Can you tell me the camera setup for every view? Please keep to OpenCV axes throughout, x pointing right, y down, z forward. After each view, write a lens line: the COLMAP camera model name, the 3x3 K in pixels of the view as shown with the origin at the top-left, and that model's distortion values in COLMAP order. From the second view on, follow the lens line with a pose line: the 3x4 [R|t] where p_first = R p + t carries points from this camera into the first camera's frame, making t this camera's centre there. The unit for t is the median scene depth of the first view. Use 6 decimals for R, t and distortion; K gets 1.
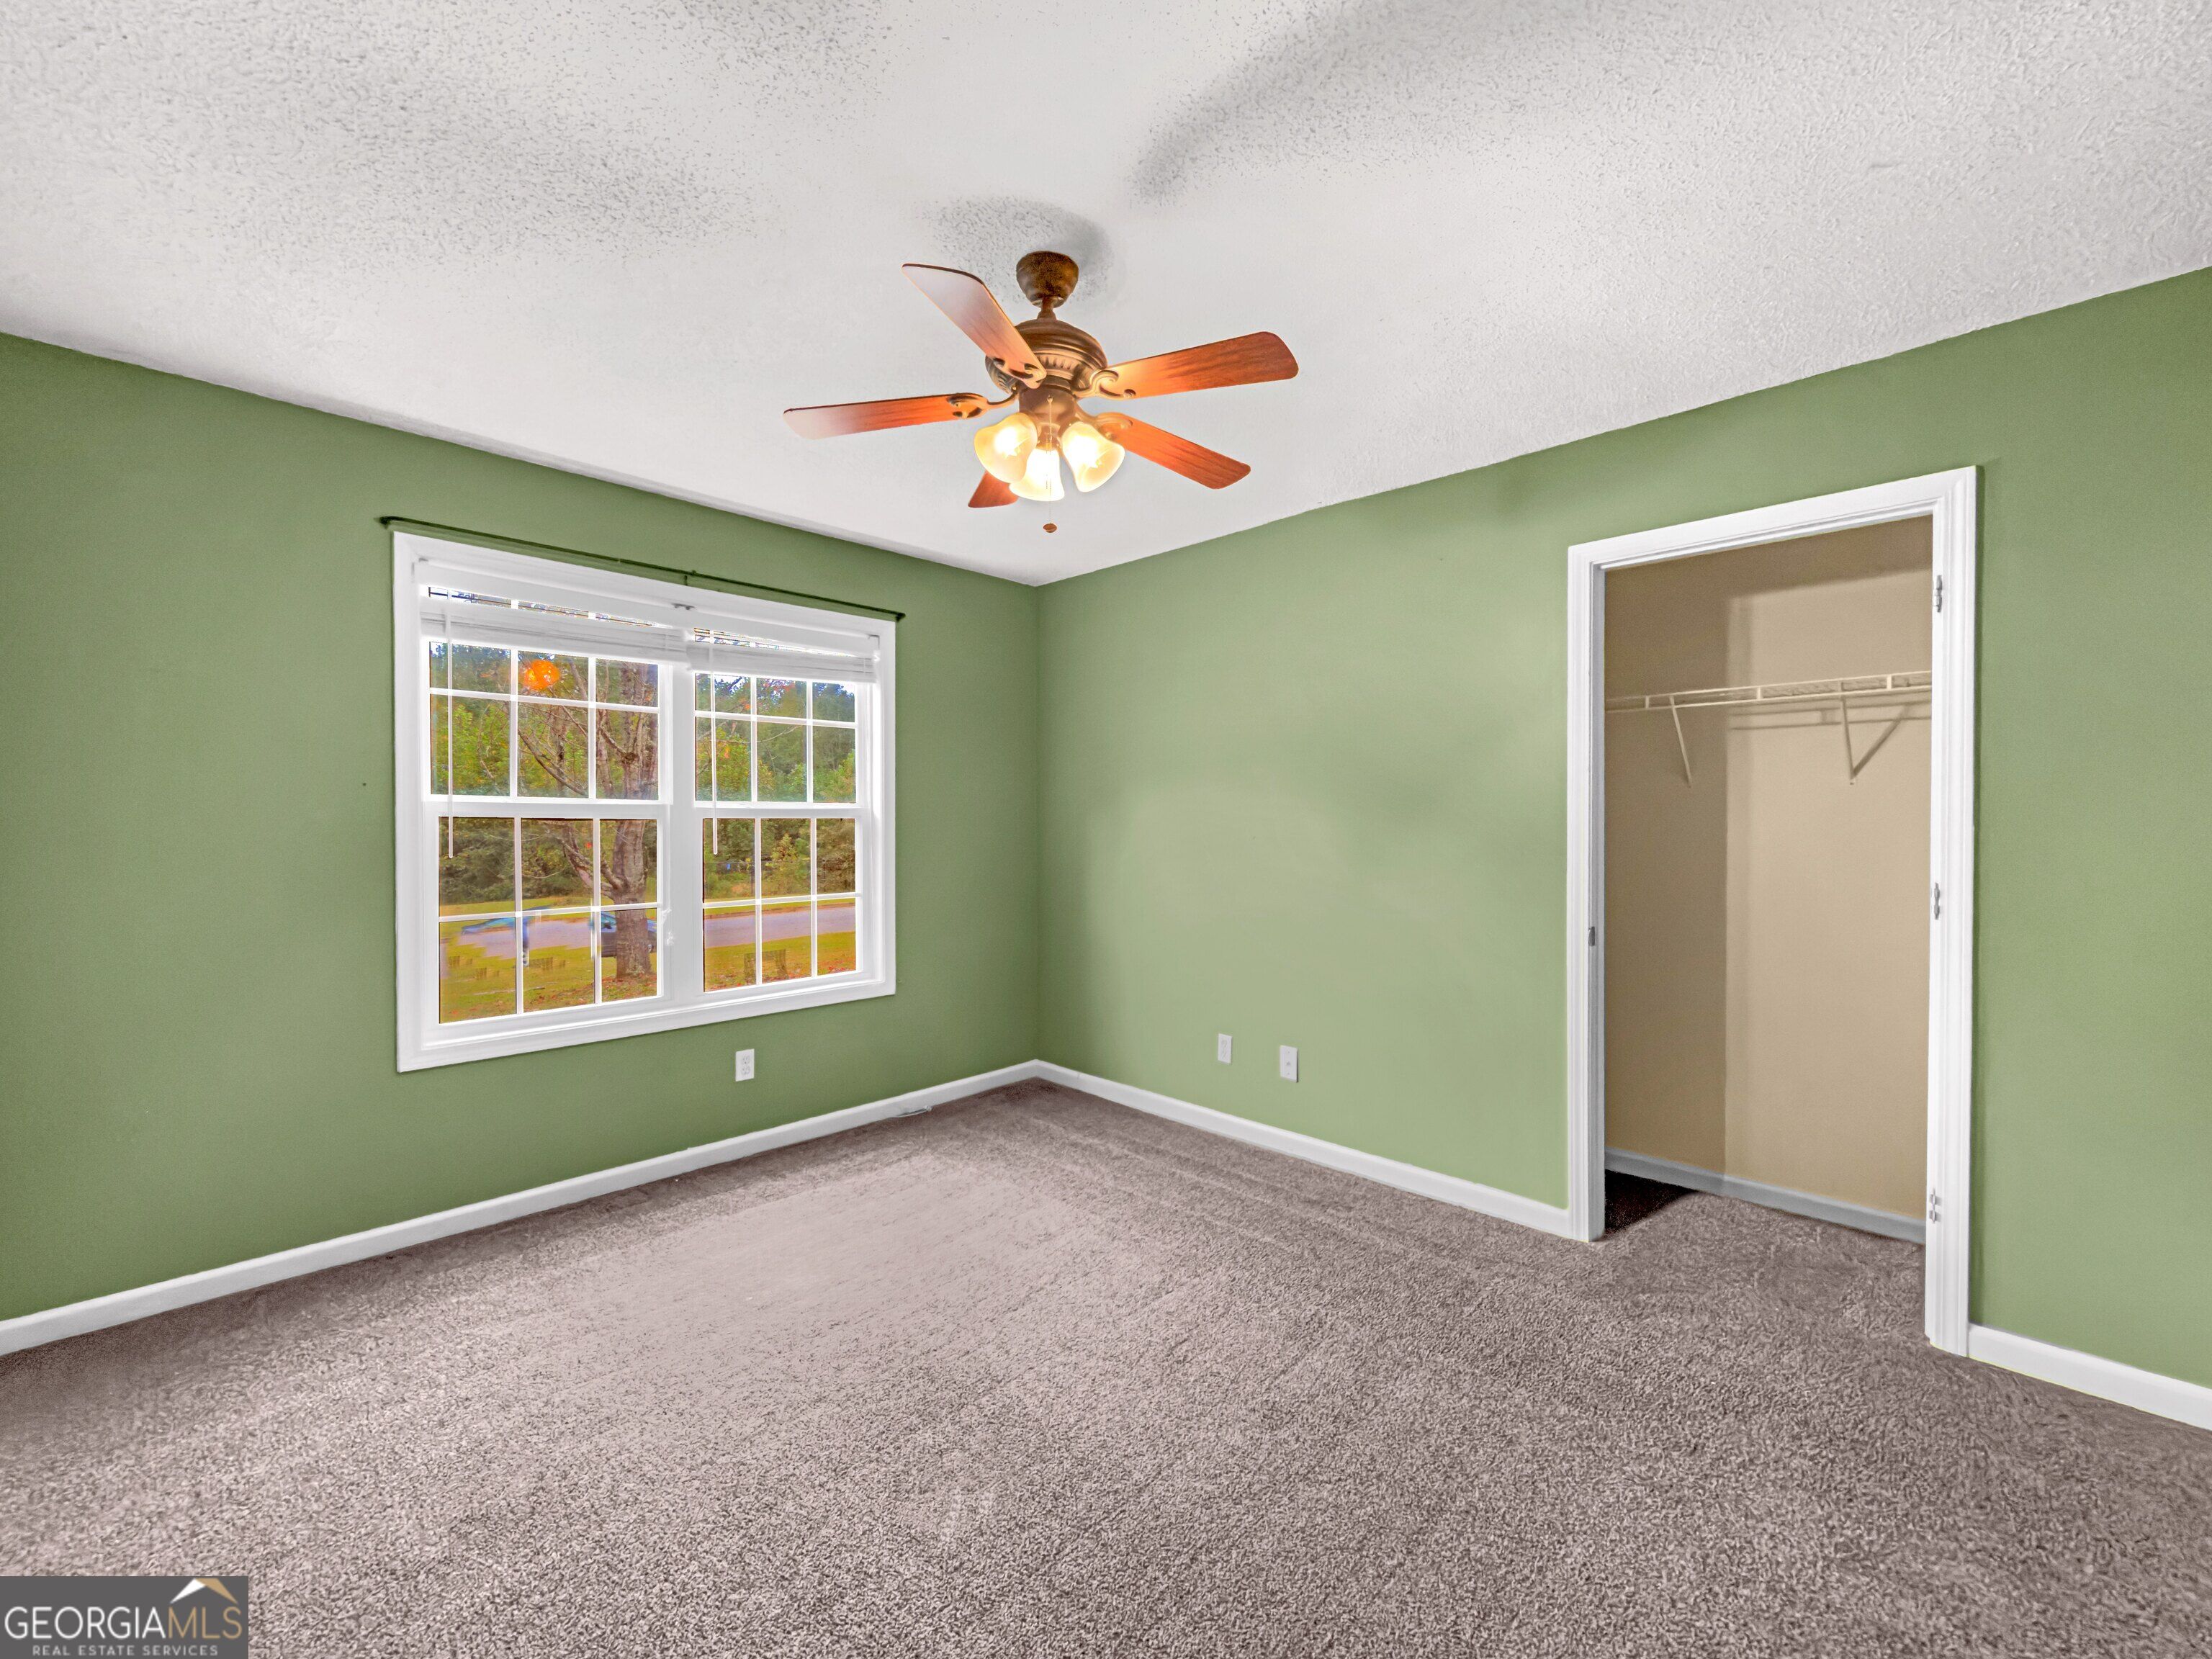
lens RADIAL K [[902.1, 0, 1111.0], [0, 902.1, 837.7], [0, 0, 1]] dist [-0.000027, -0.000666]
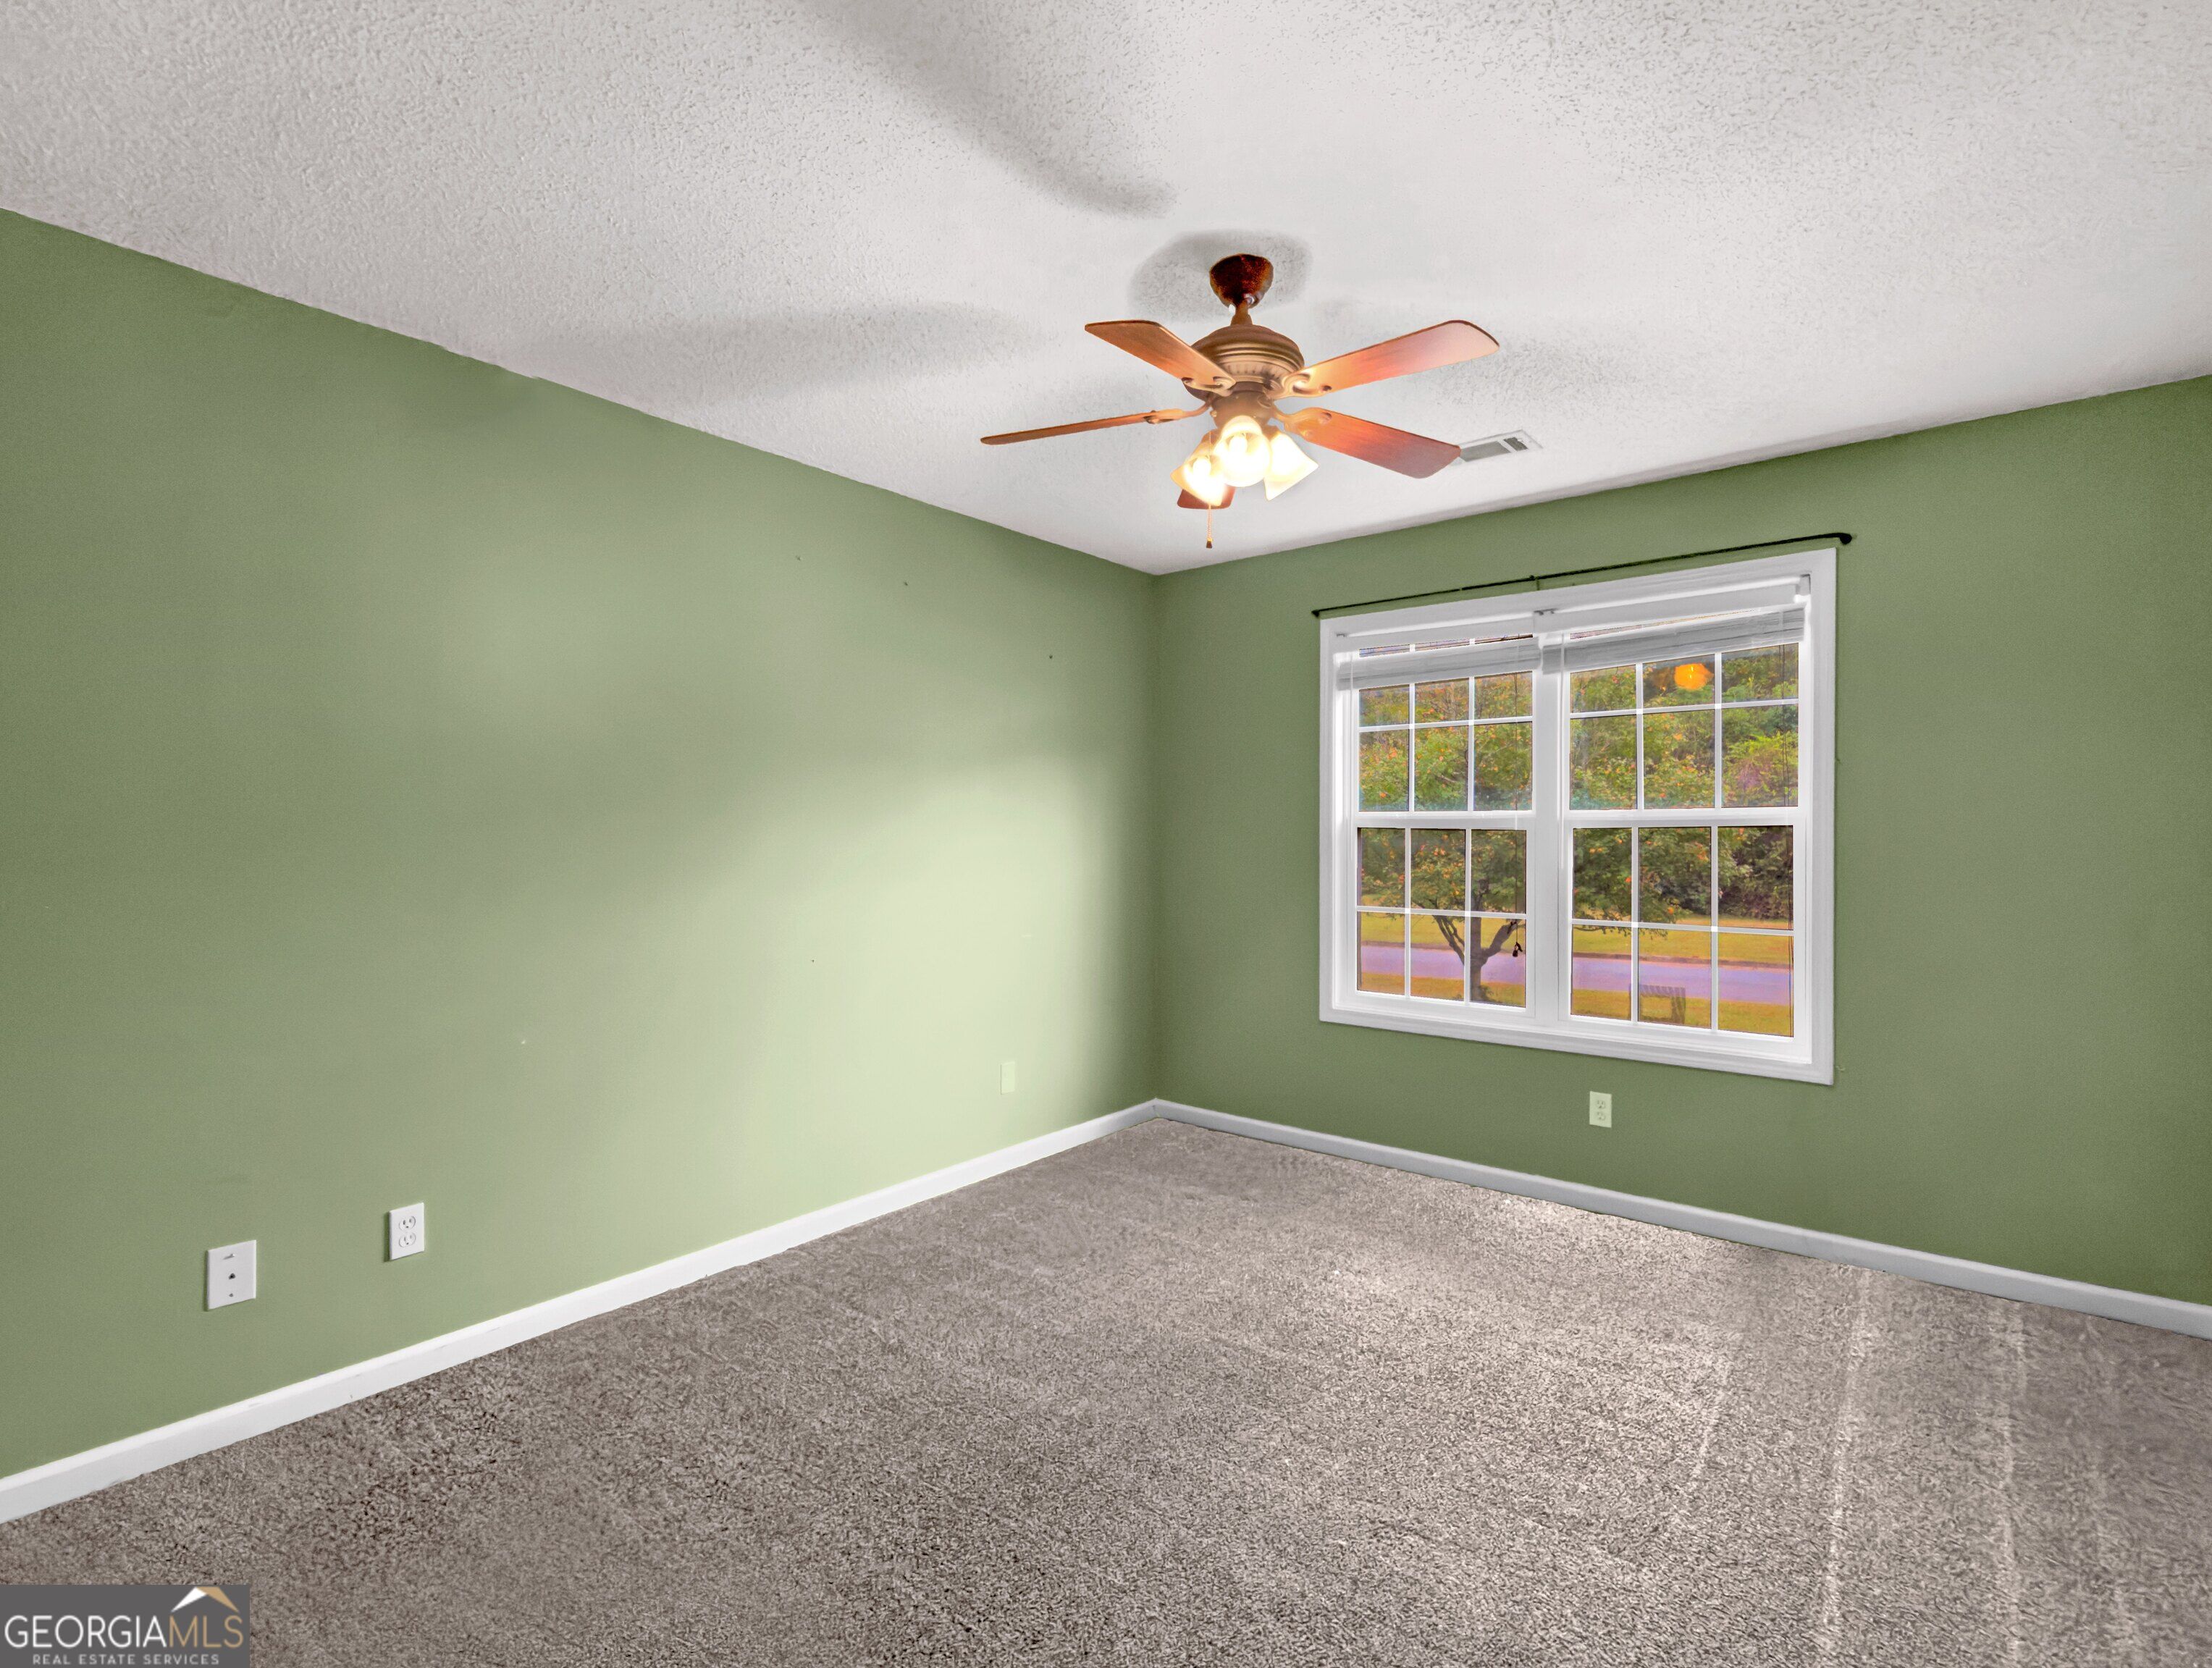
lens RADIAL K [[1050.5, 0, 1097.5], [0, 1050.5, 814.7], [0, 0, 1]] dist [0.003748, -0.000203]
pose [[0.088689, -0.022661, -0.995802, 0.592305], [-0.026908, 0.999322, -0.025138, 0.004084], [0.995696, 0.029024, 0.088019, 0.421533]]
